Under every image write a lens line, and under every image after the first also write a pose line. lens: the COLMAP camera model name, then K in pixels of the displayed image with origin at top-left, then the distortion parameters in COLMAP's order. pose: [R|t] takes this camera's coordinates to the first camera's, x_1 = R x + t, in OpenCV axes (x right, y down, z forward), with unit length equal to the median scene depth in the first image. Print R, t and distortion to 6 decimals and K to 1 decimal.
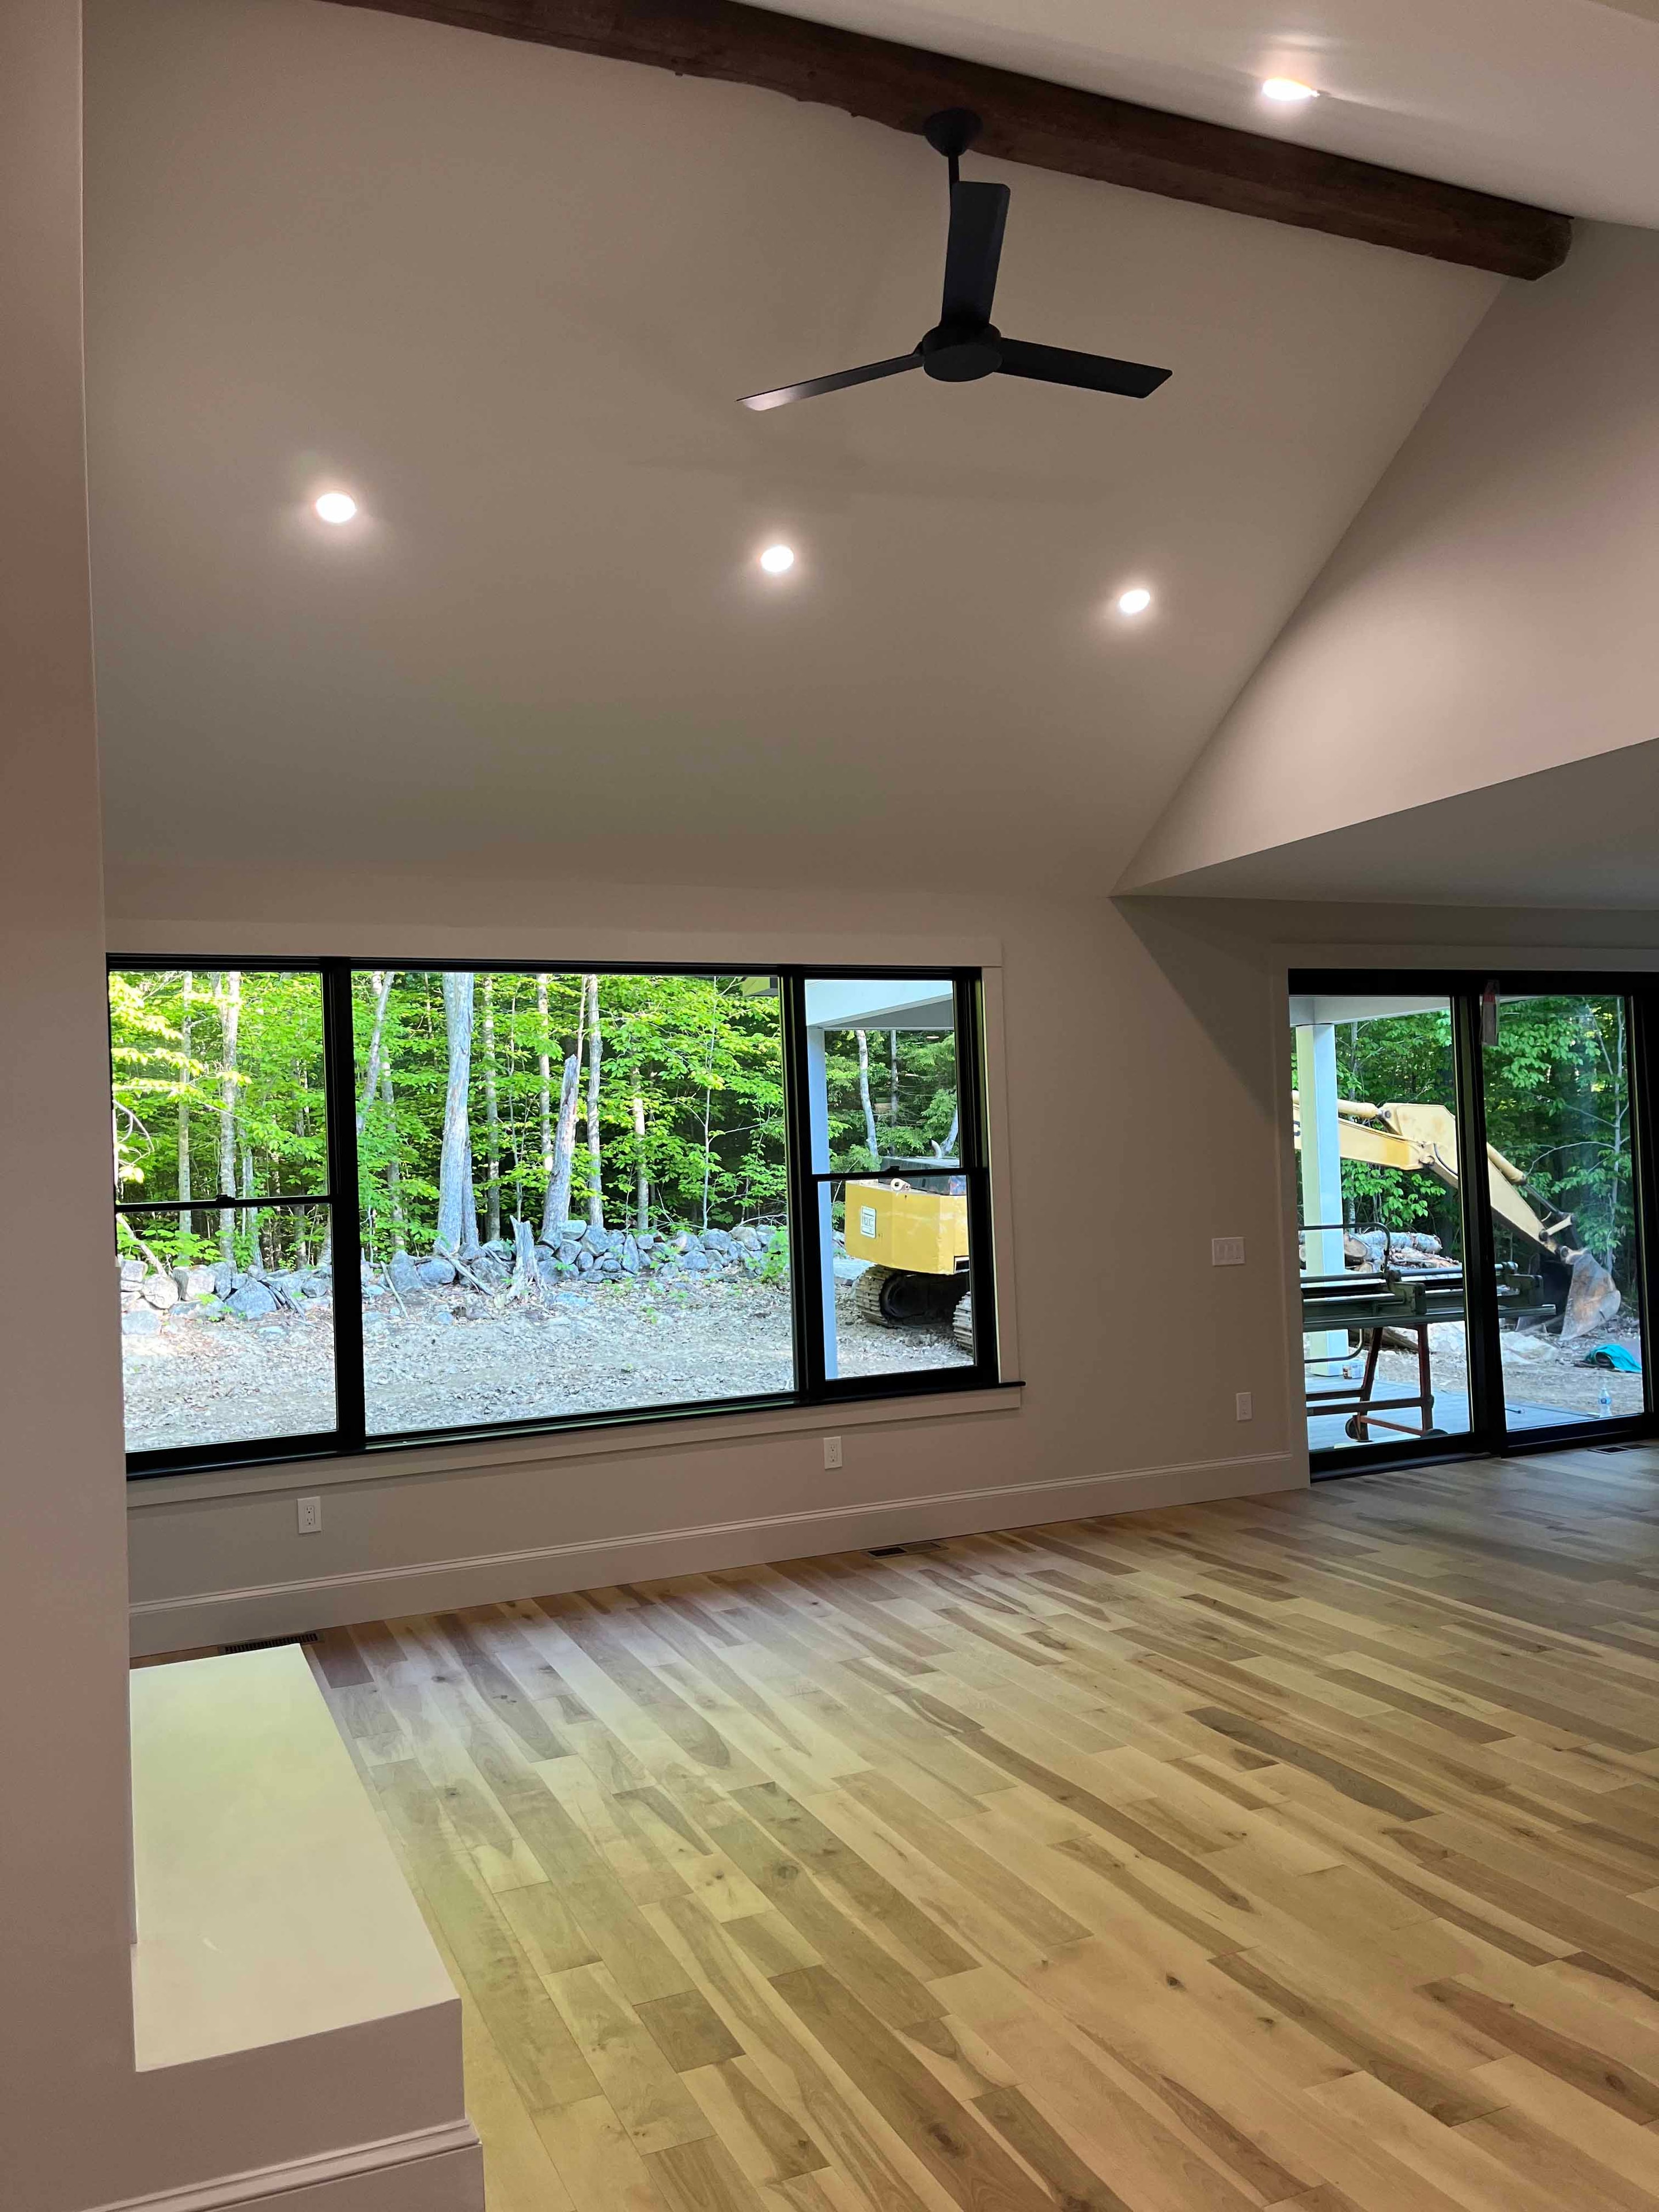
lens RADIAL K [[1682.5, 0, 829.5], [0, 1682.5, 1106.0], [0, 0, 1]] dist [0.067752, -0.096209]
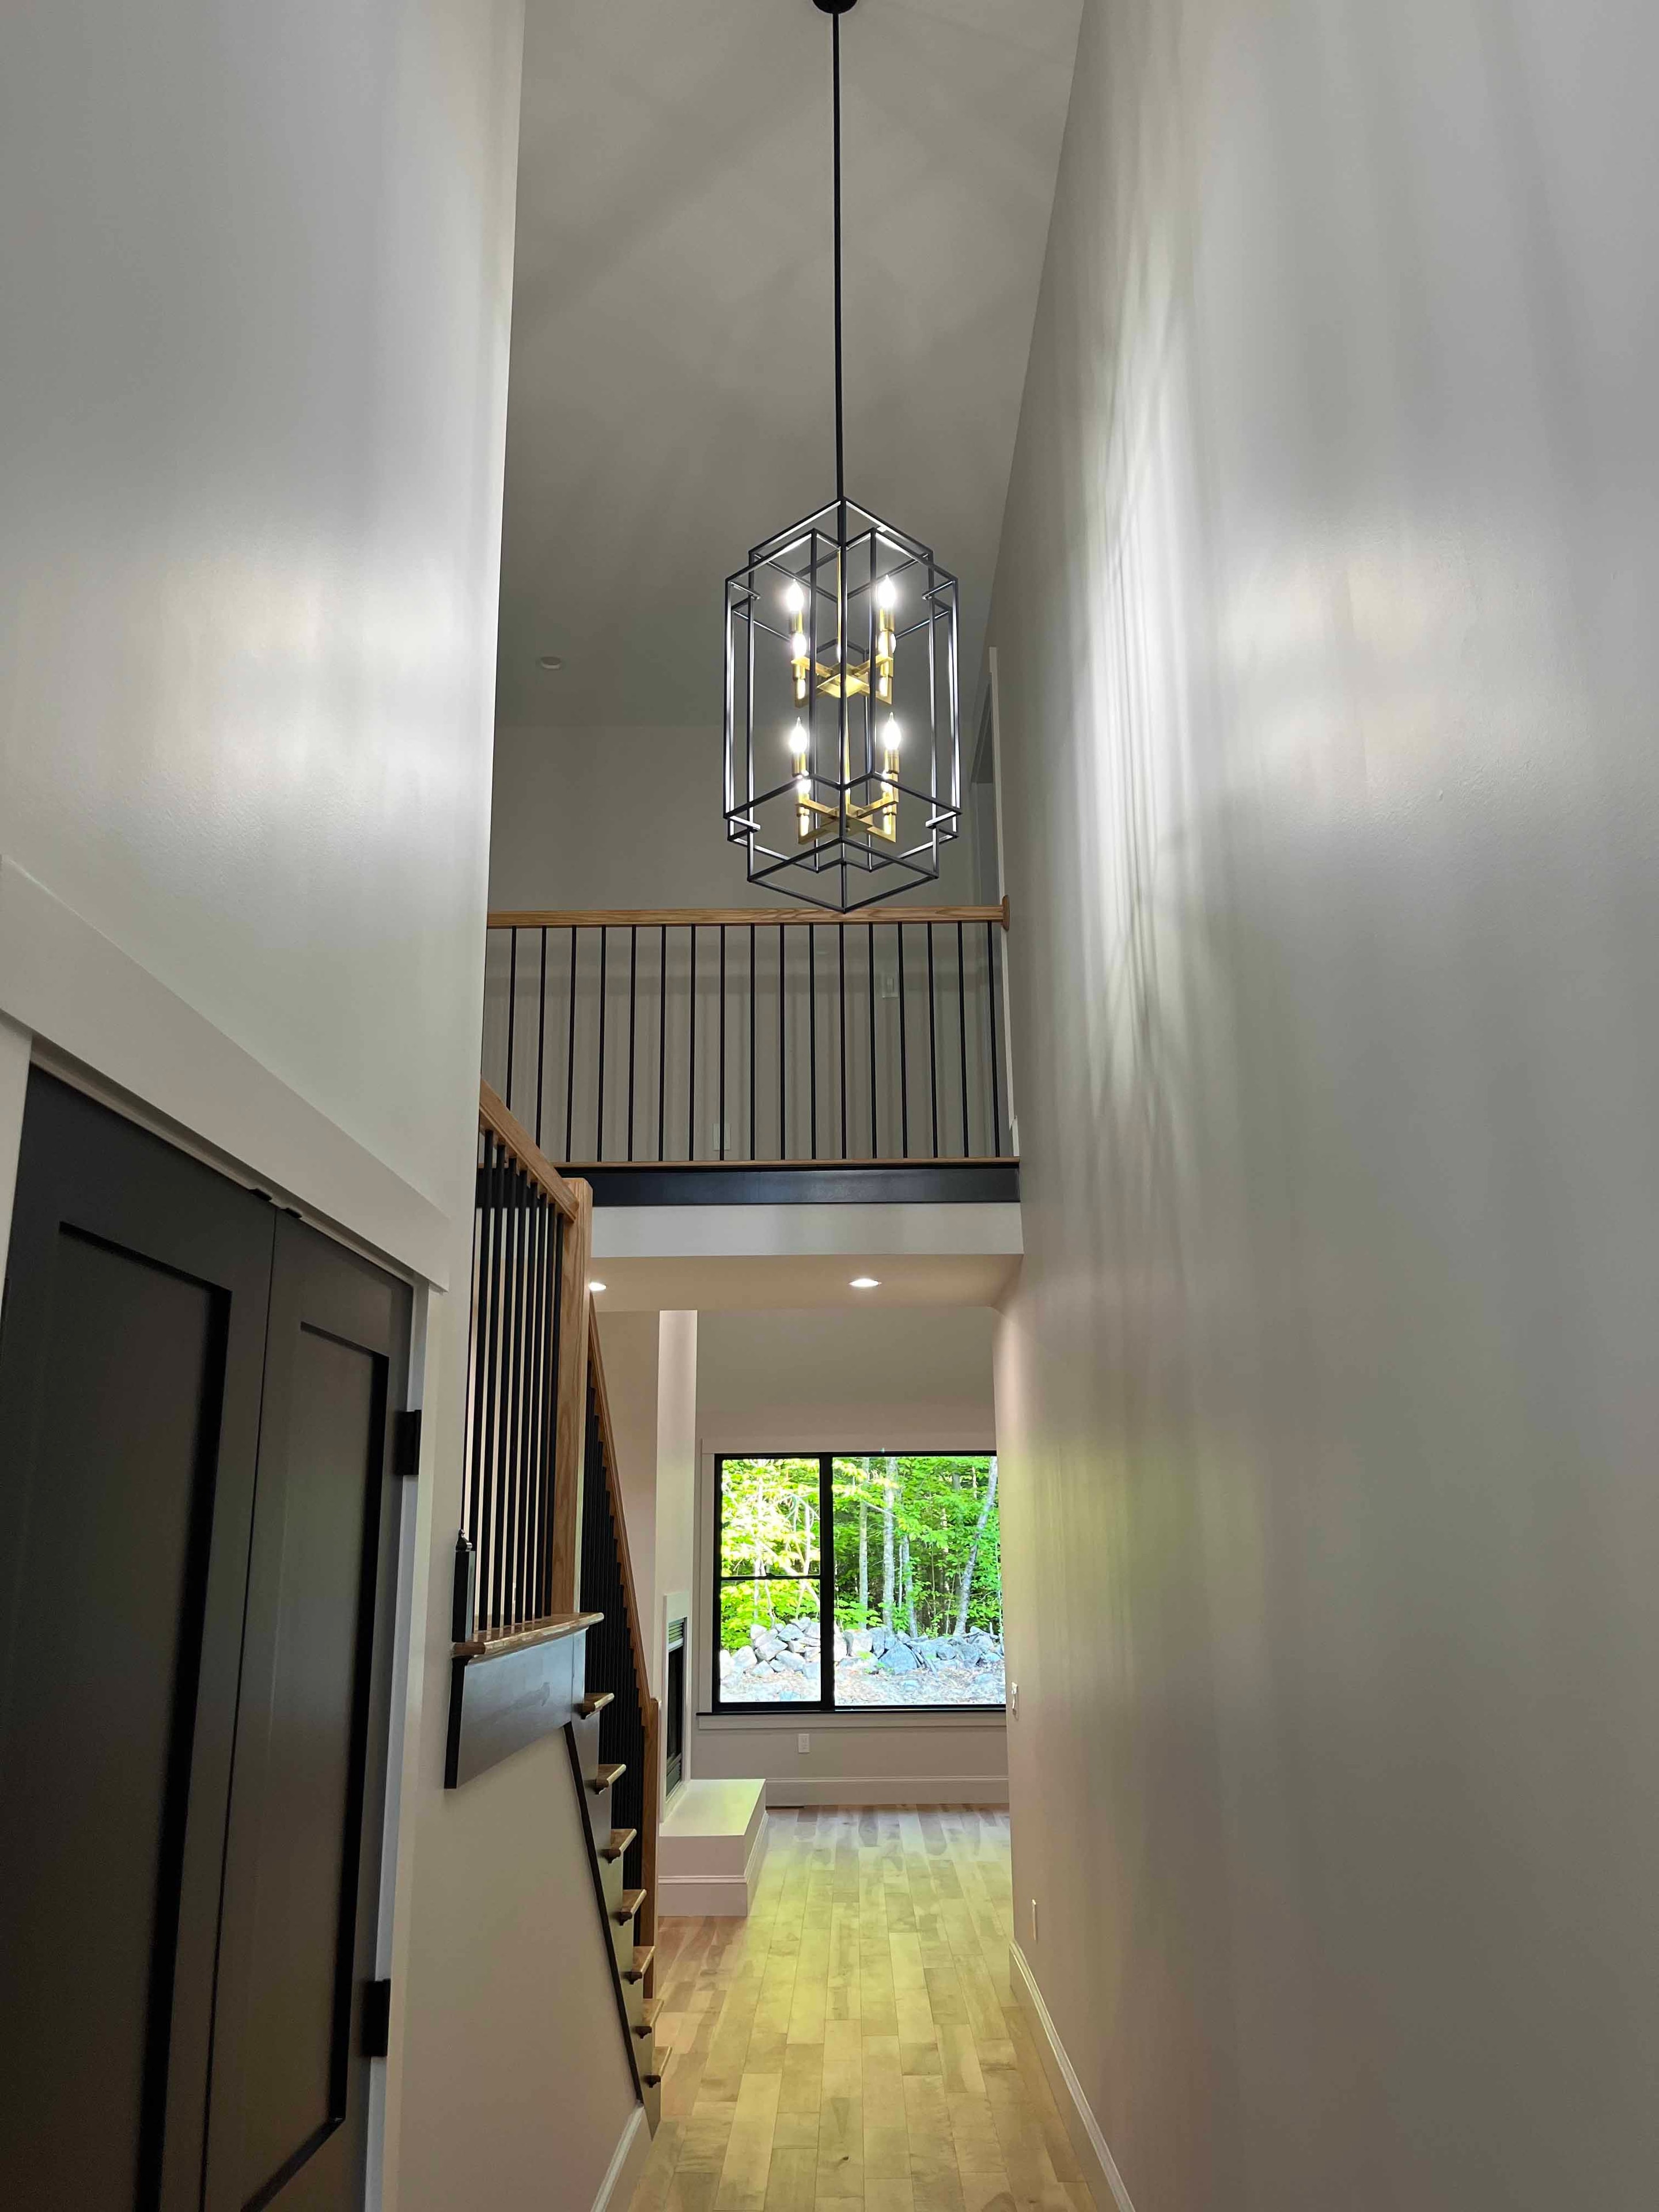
lens RADIAL K [[1682.5, 0, 829.5], [0, 1682.5, 1106.0], [0, 0, 1]] dist [0.067752, -0.096209]
pose [[0.910045, -0.080668, -0.406584, 0.803075], [-0.011091, 0.975790, -0.218427, -0.073101], [0.414361, 0.203288, 0.887118, -1.228204]]
